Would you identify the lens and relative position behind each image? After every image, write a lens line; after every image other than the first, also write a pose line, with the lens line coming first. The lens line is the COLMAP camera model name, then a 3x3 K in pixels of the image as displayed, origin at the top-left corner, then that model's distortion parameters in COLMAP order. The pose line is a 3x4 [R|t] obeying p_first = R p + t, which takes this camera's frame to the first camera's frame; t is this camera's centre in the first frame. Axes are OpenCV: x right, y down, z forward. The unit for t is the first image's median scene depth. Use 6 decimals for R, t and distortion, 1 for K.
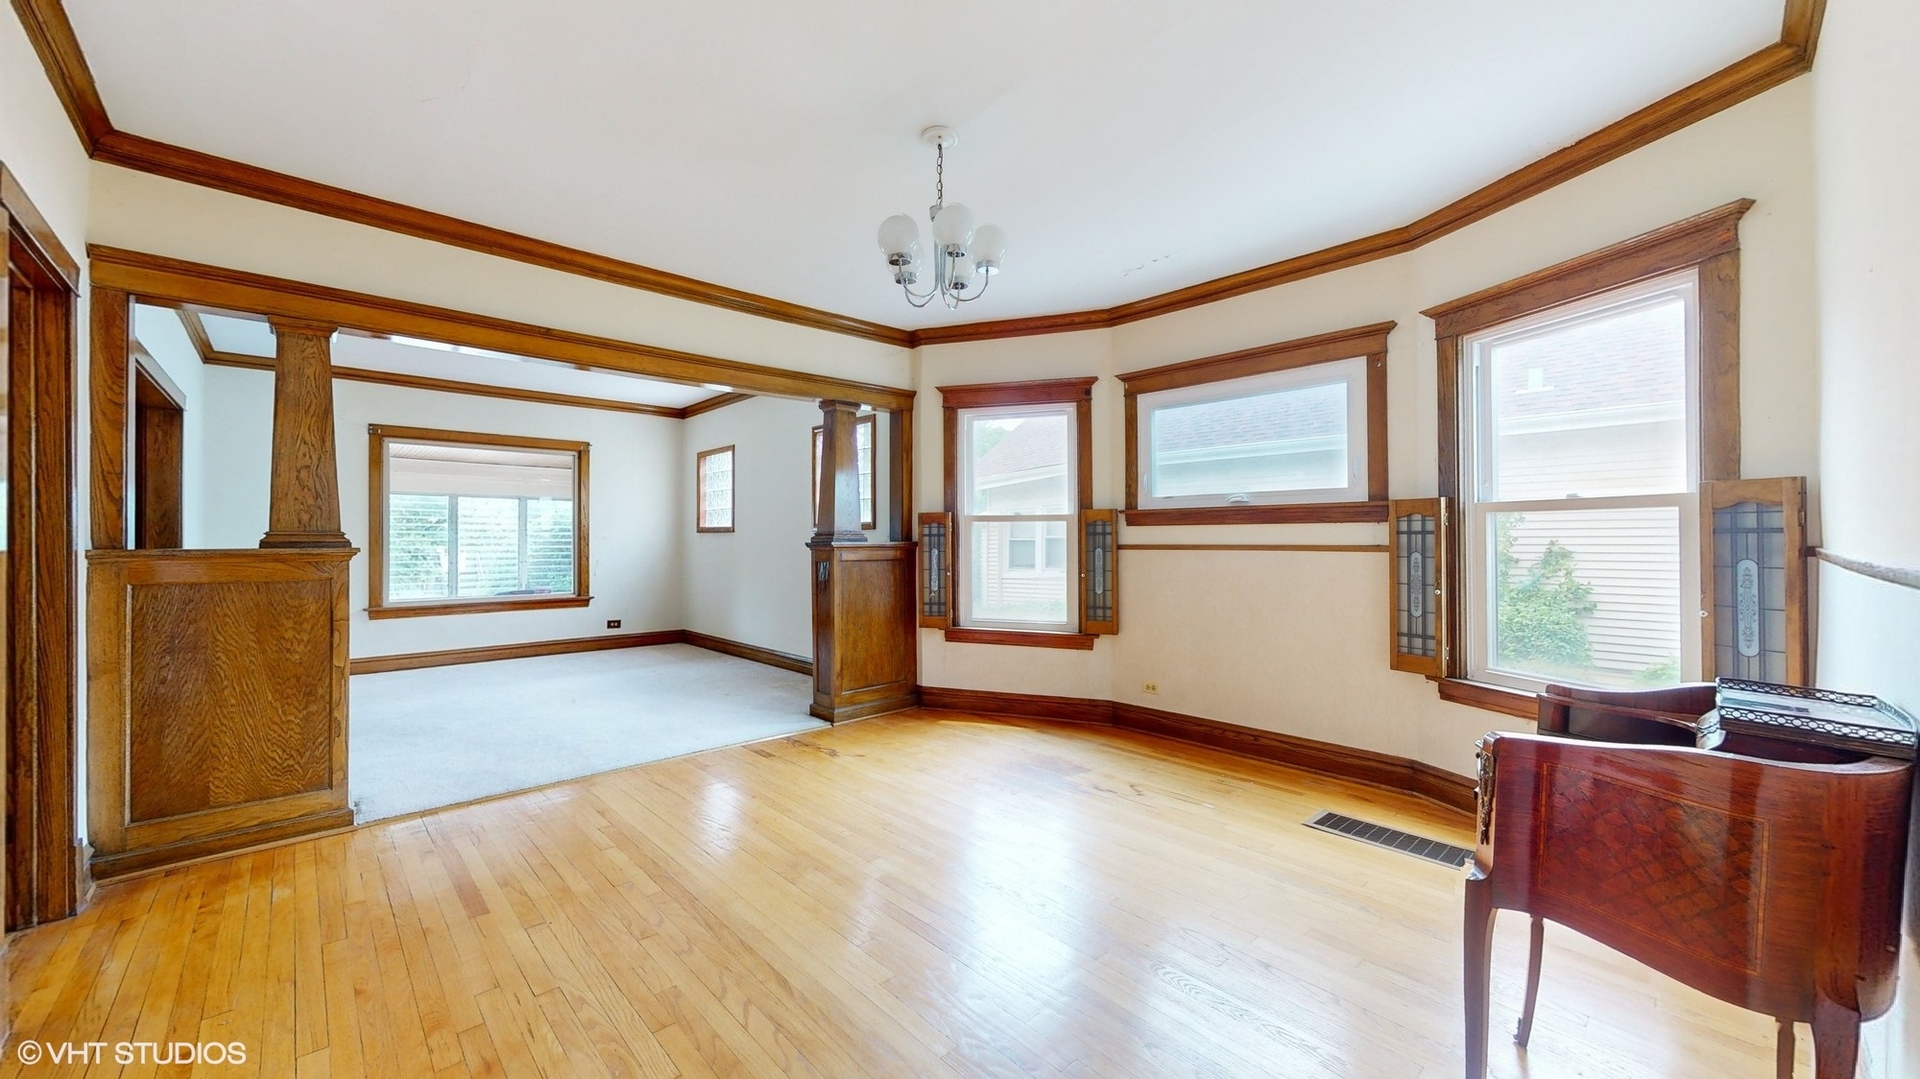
lens RADIAL K [[708.4, 0, 962.3], [0, 708.4, 534.1], [0, 0, 1]] dist [0.002262, 0.000244]
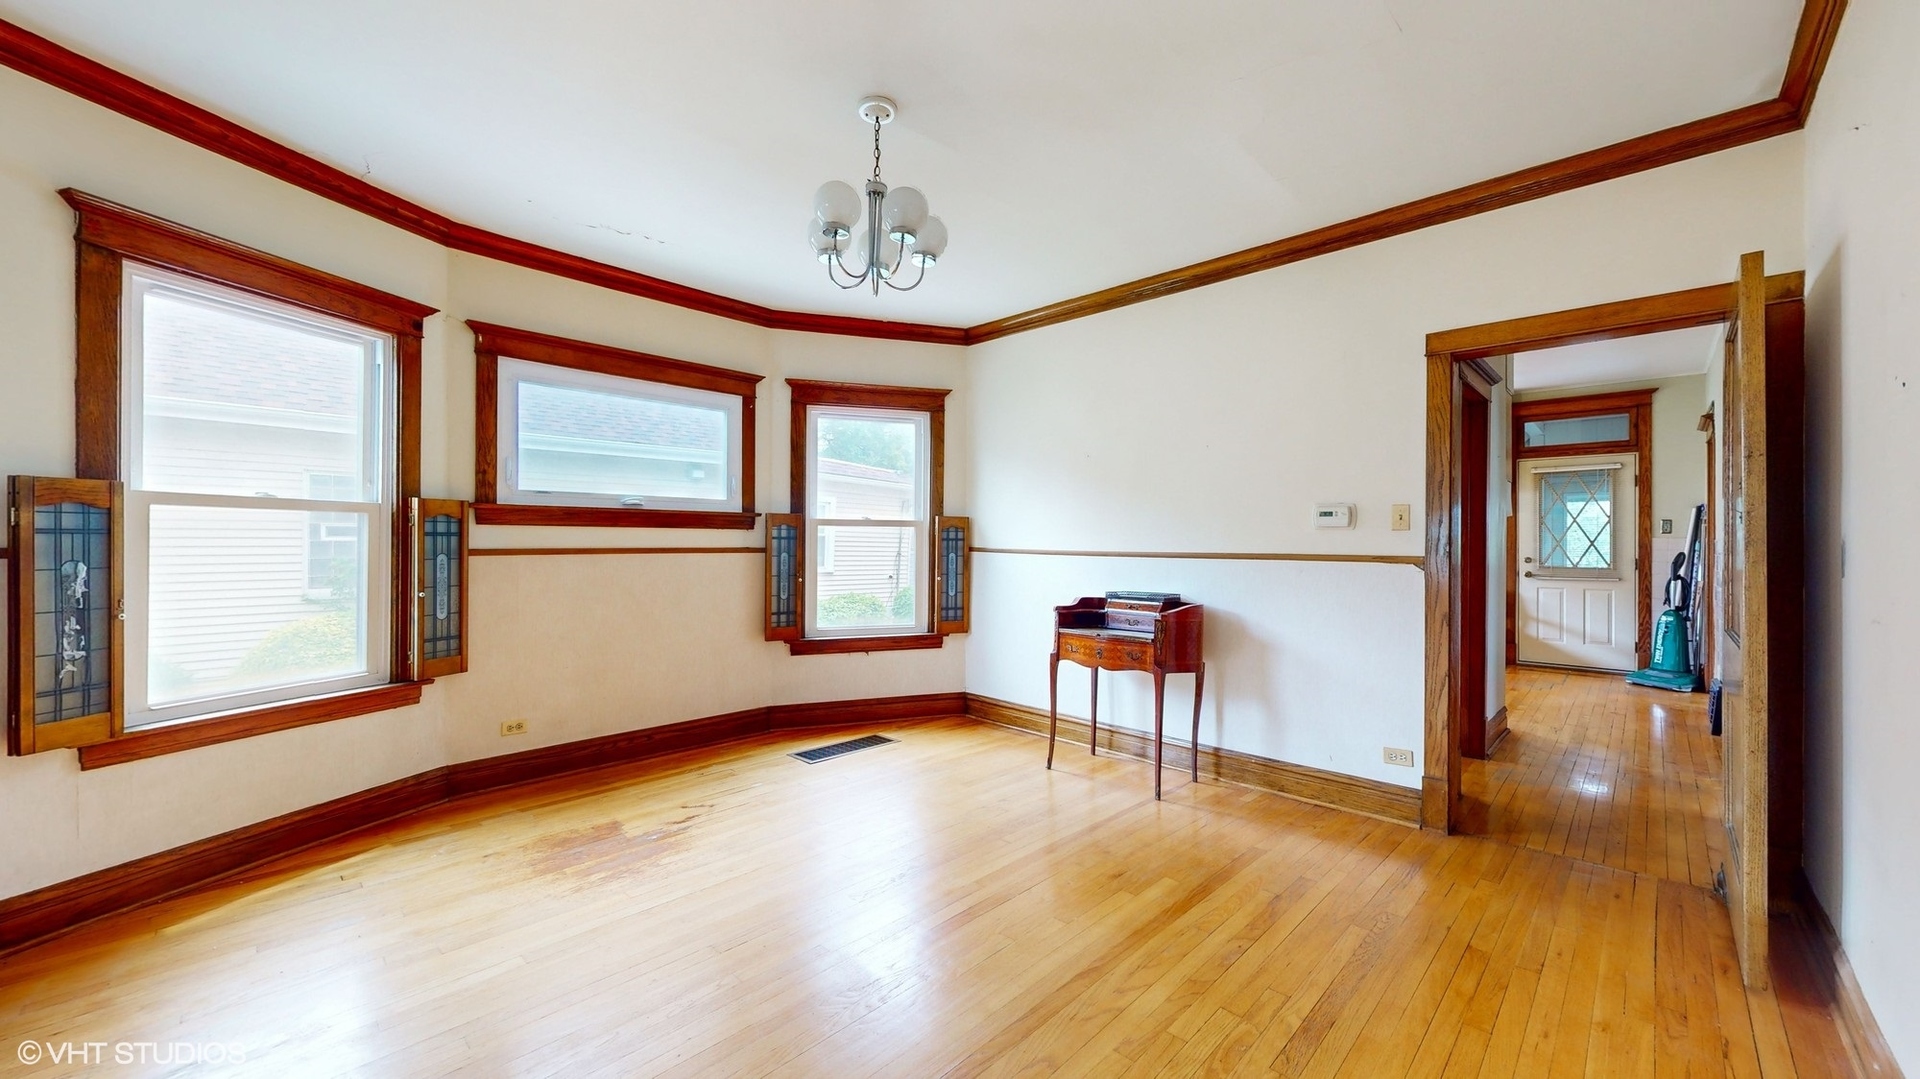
lens RADIAL K [[708.4, 0, 956.2], [0, 708.4, 542.0], [0, 0, 1]] dist [0.002262, 0.000244]
pose [[-0.039251, 0.000834, 0.999229, -0.668677], [-0.010519, 0.999944, -0.001247, 0.003647], [-0.999174, -0.010559, -0.039240, 0.646121]]
